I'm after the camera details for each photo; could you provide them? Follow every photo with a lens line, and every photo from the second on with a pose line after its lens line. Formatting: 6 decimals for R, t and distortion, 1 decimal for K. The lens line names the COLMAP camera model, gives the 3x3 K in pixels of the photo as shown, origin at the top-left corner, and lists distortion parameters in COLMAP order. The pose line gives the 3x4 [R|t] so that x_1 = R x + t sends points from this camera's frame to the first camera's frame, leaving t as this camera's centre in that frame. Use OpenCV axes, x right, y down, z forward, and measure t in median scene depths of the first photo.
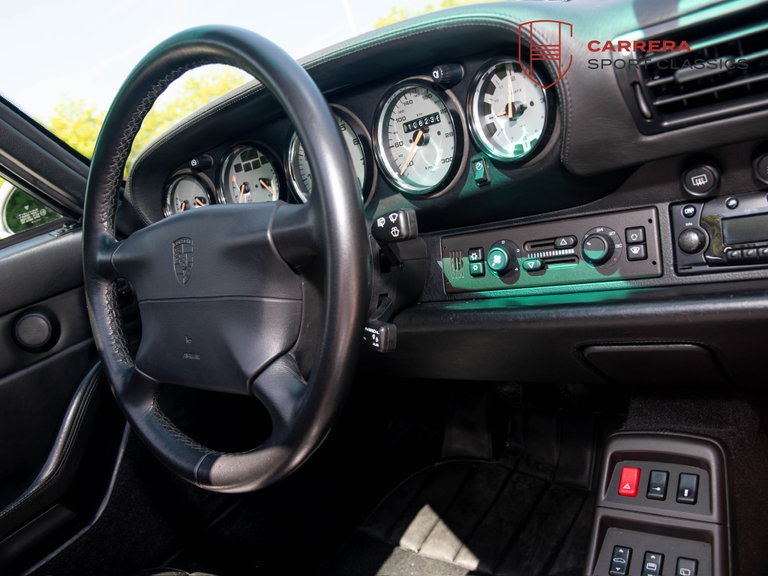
lens RADIAL K [[610.0, 0, 371.9], [0, 610.0, 286.6], [0, 0, 1]] dist [-0.120579, 0.043368]
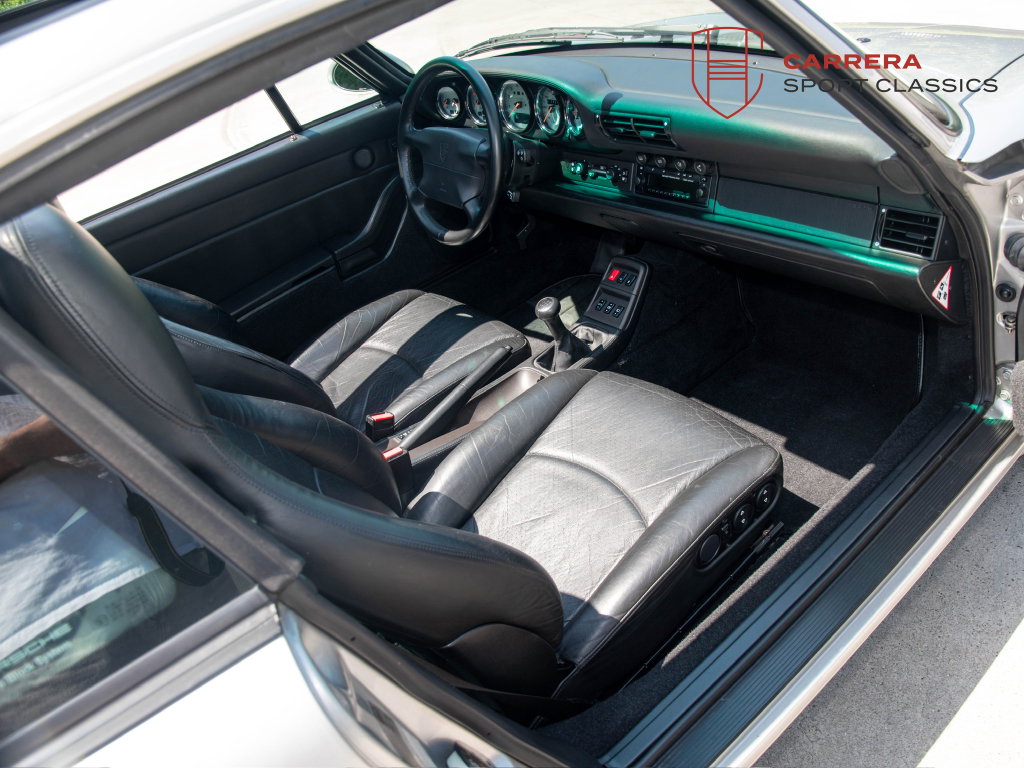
lens RADIAL K [[813.3, 0, 518.5], [0, 813.3, 383.0], [0, 0, 1]] dist [-0.120579, 0.043368]
pose [[0.969561, 0.205543, -0.133056, 0.538775], [-0.143503, 0.917322, 0.371385, -0.384576], [0.198391, -0.340987, 0.918896, -2.005345]]
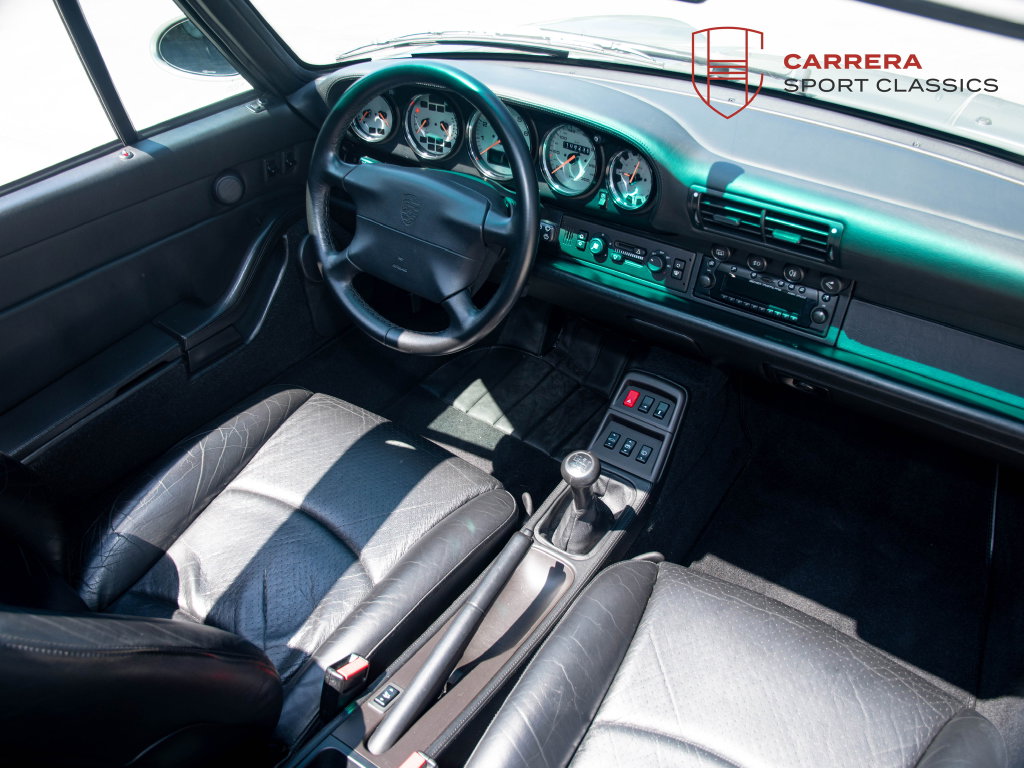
lens RADIAL K [[813.3, 0, 518.1], [0, 813.3, 385.0], [0, 0, 1]] dist [-0.120579, 0.043368]
pose [[0.953383, 0.211146, 0.215587, -0.341696], [-0.274141, 0.904629, 0.326333, -0.335726], [-0.126122, -0.370222, 0.920342, -0.970368]]
